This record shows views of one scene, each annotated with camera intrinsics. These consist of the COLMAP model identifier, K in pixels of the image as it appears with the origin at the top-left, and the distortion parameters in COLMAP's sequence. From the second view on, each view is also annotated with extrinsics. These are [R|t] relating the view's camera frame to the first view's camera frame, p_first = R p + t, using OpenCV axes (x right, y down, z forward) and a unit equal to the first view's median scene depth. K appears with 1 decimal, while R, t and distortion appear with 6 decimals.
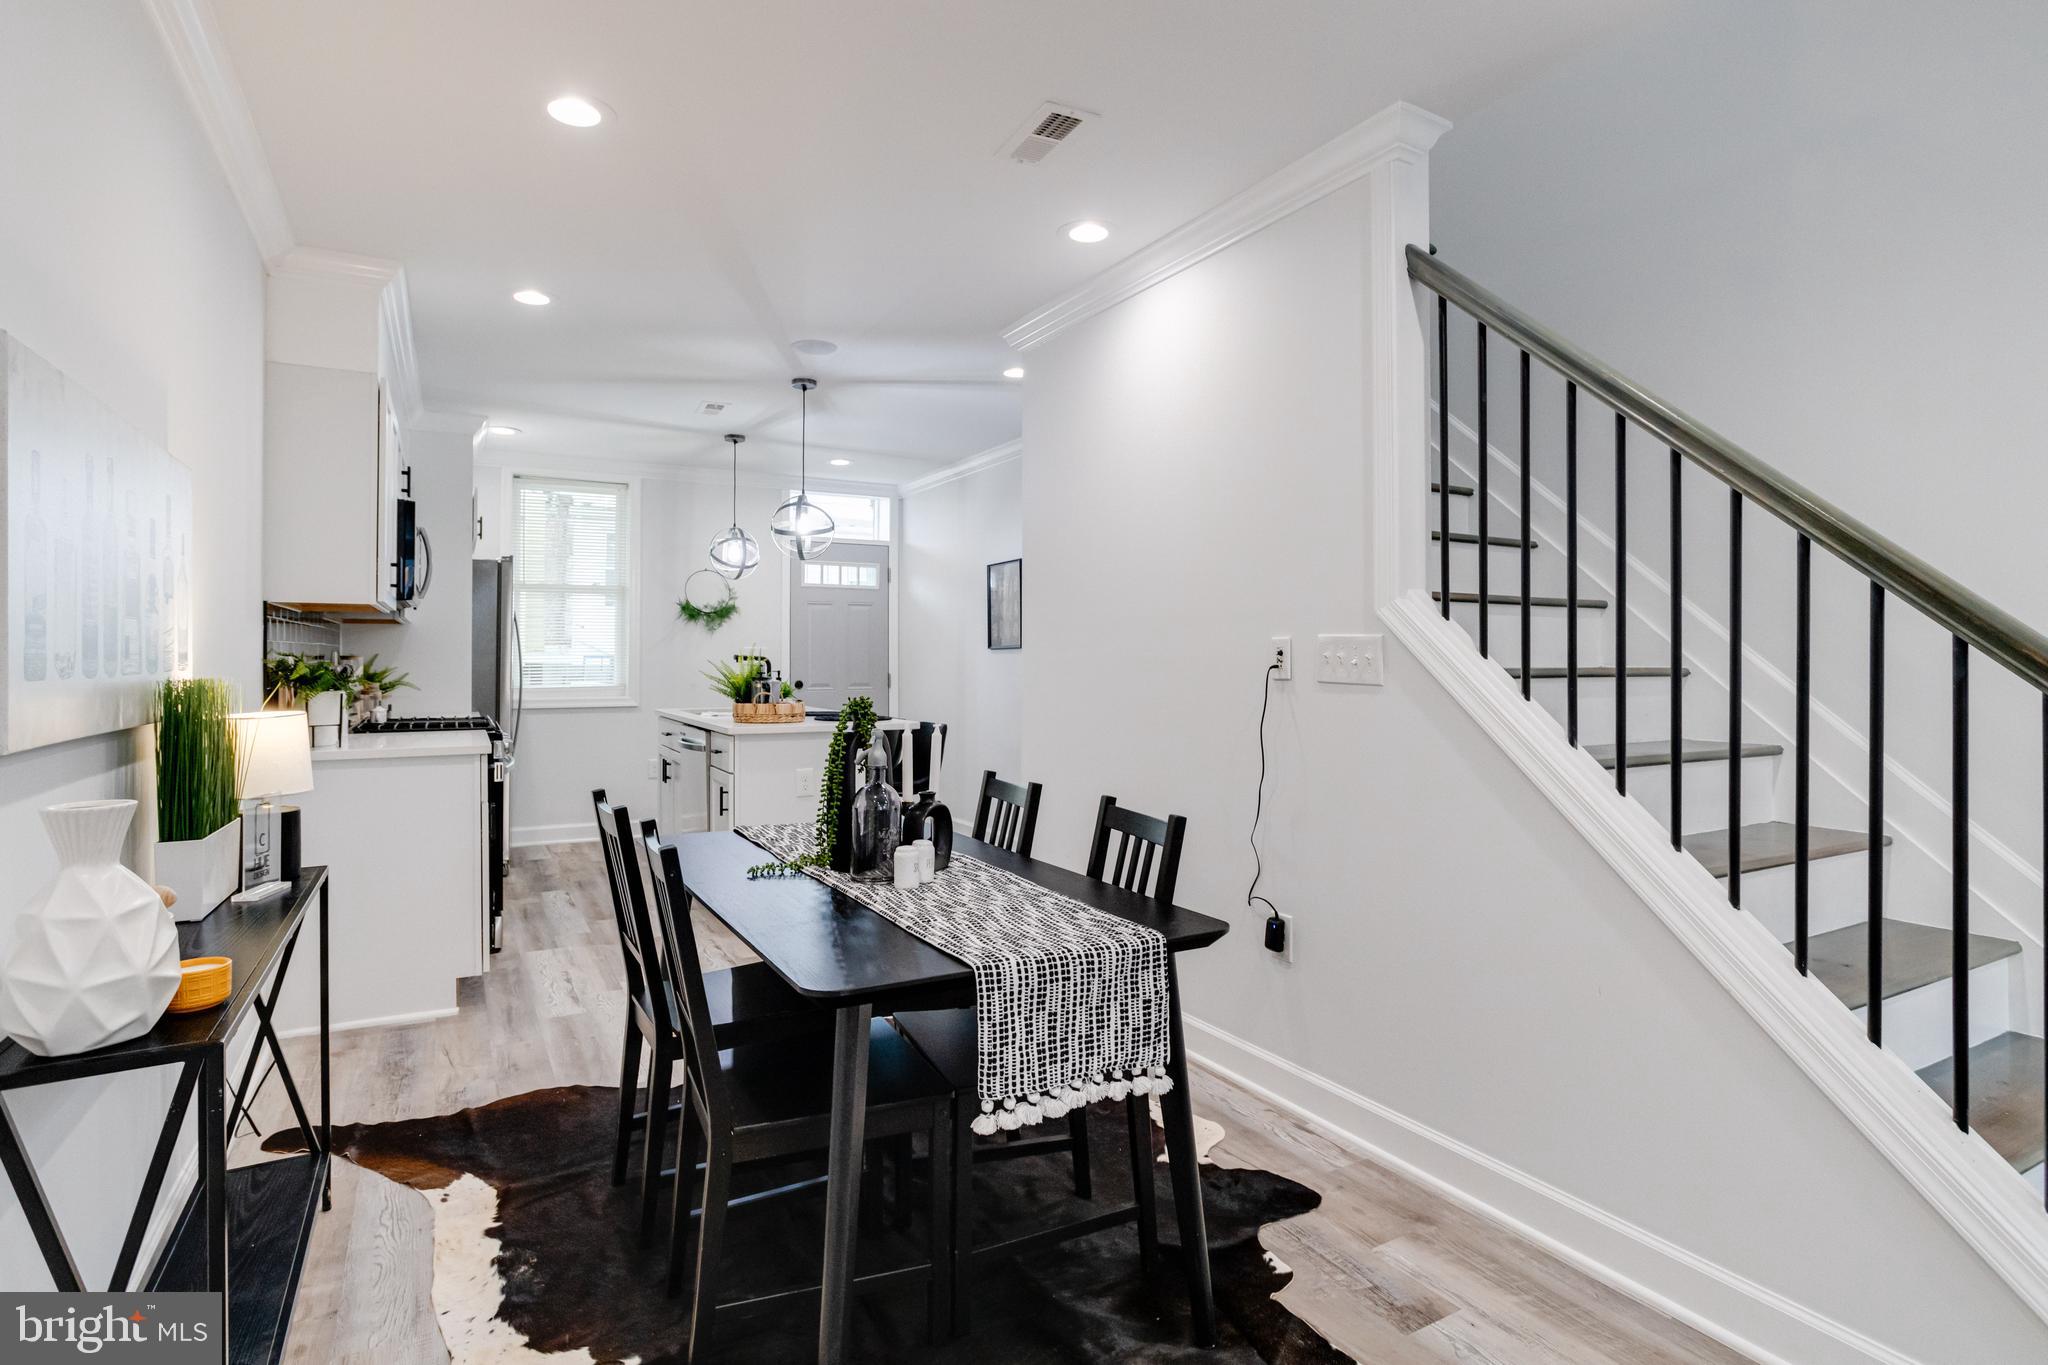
lens RADIAL K [[1041.7, 0, 1013.9], [0, 1041.7, 652.3], [0, 0, 1]] dist [-0.041223, 0.024440]
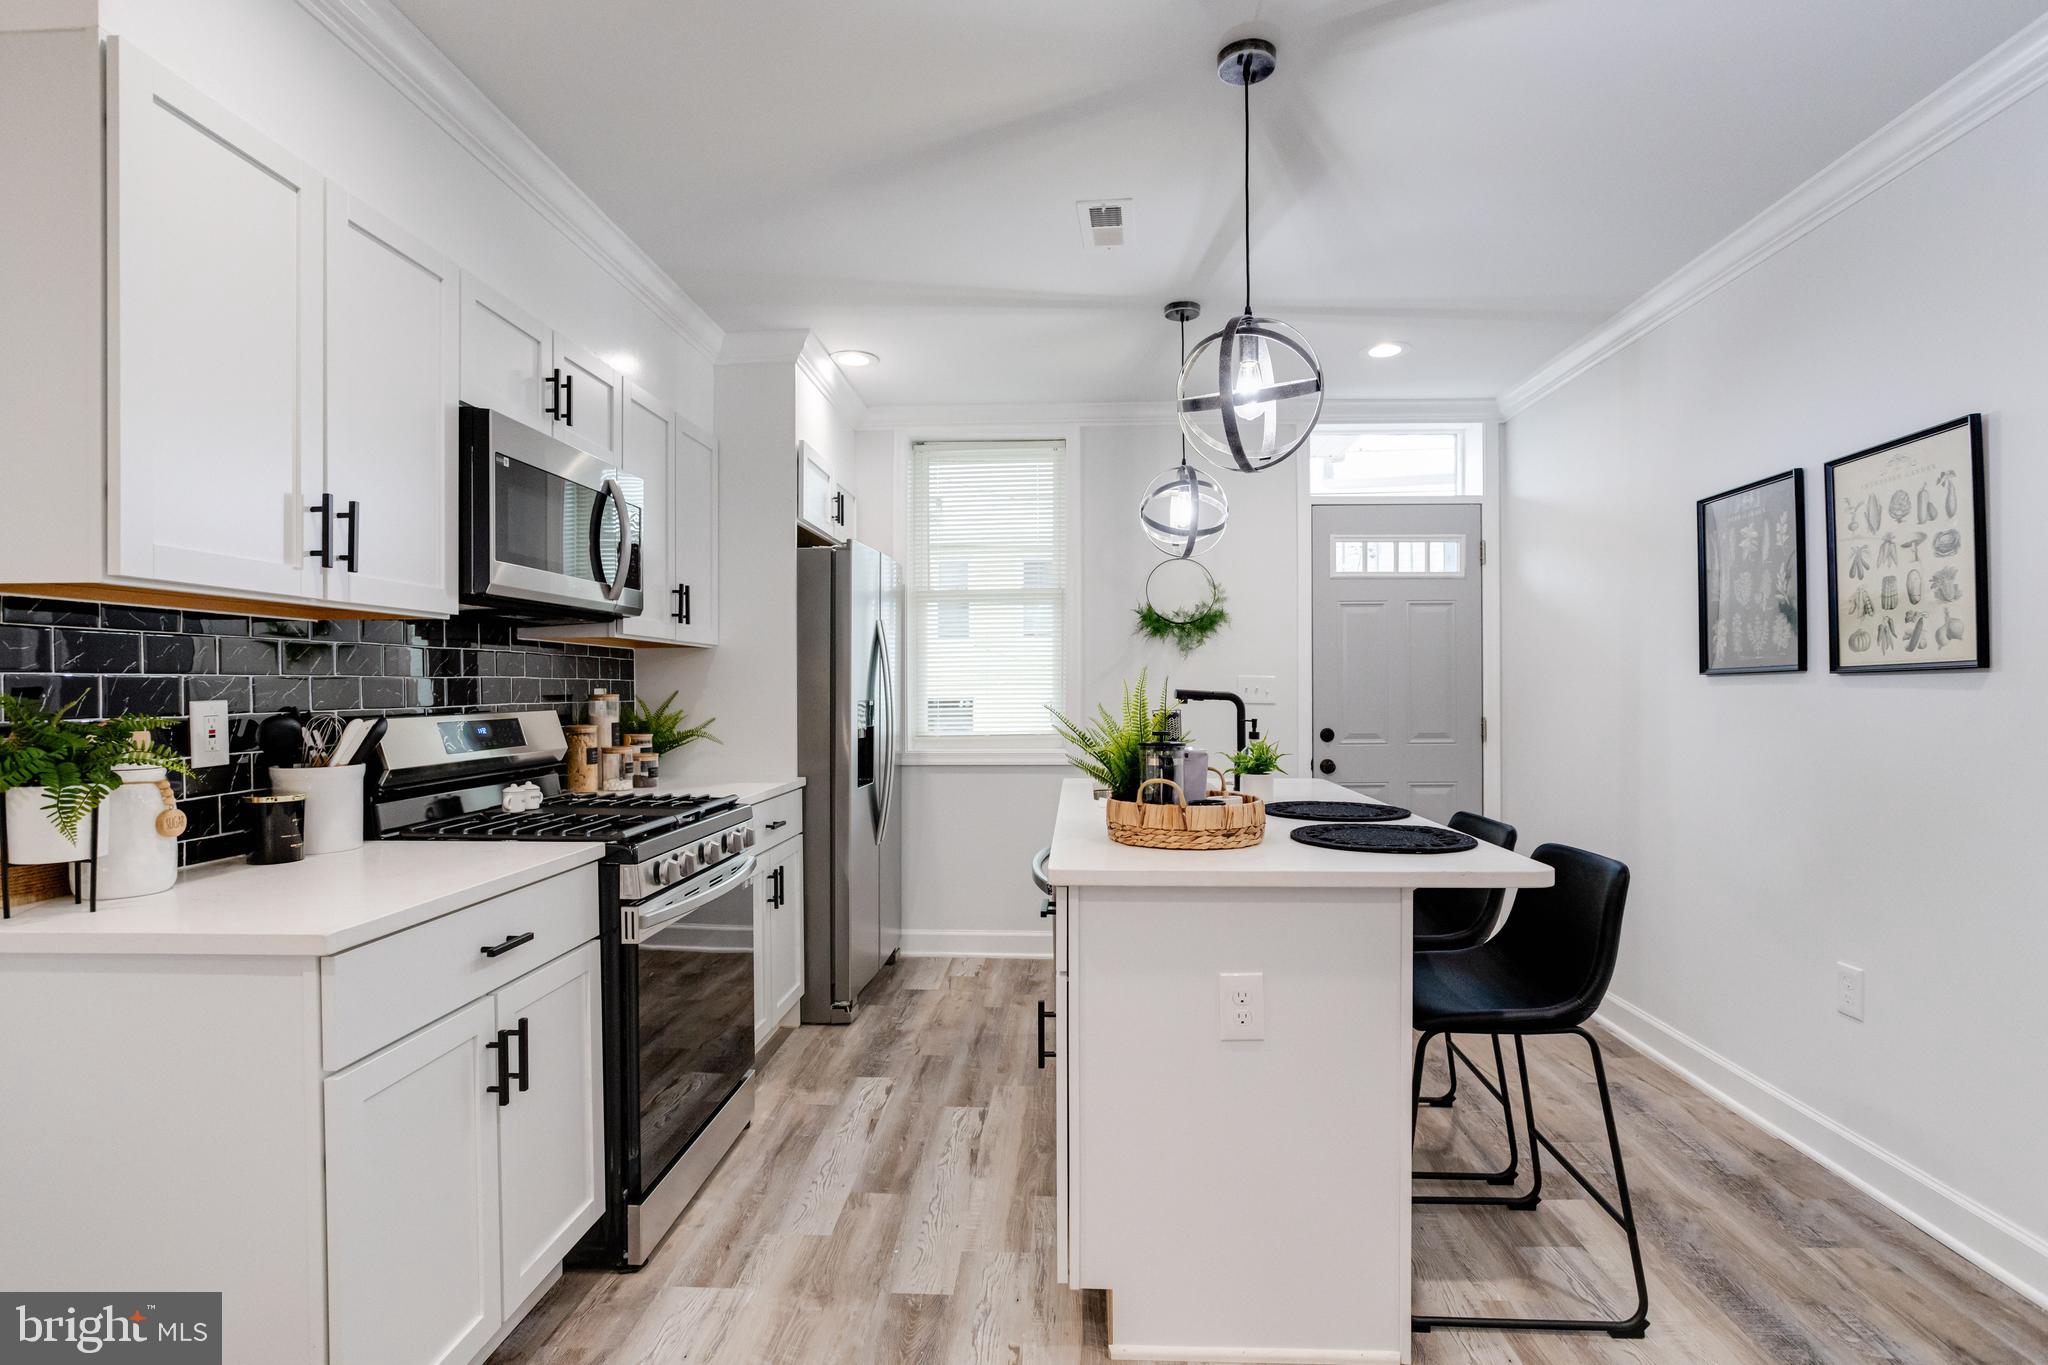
lens RADIAL K [[1022.4, 0, 1029.8], [0, 1022.4, 684.1], [0, 0, 1]] dist [-0.040306, 0.022529]
pose [[0.852402, -0.004957, -0.522863, -0.061552], [0.006908, 0.999975, 0.001782, -0.002975], [0.522841, -0.005131, 0.852415, 0.602830]]
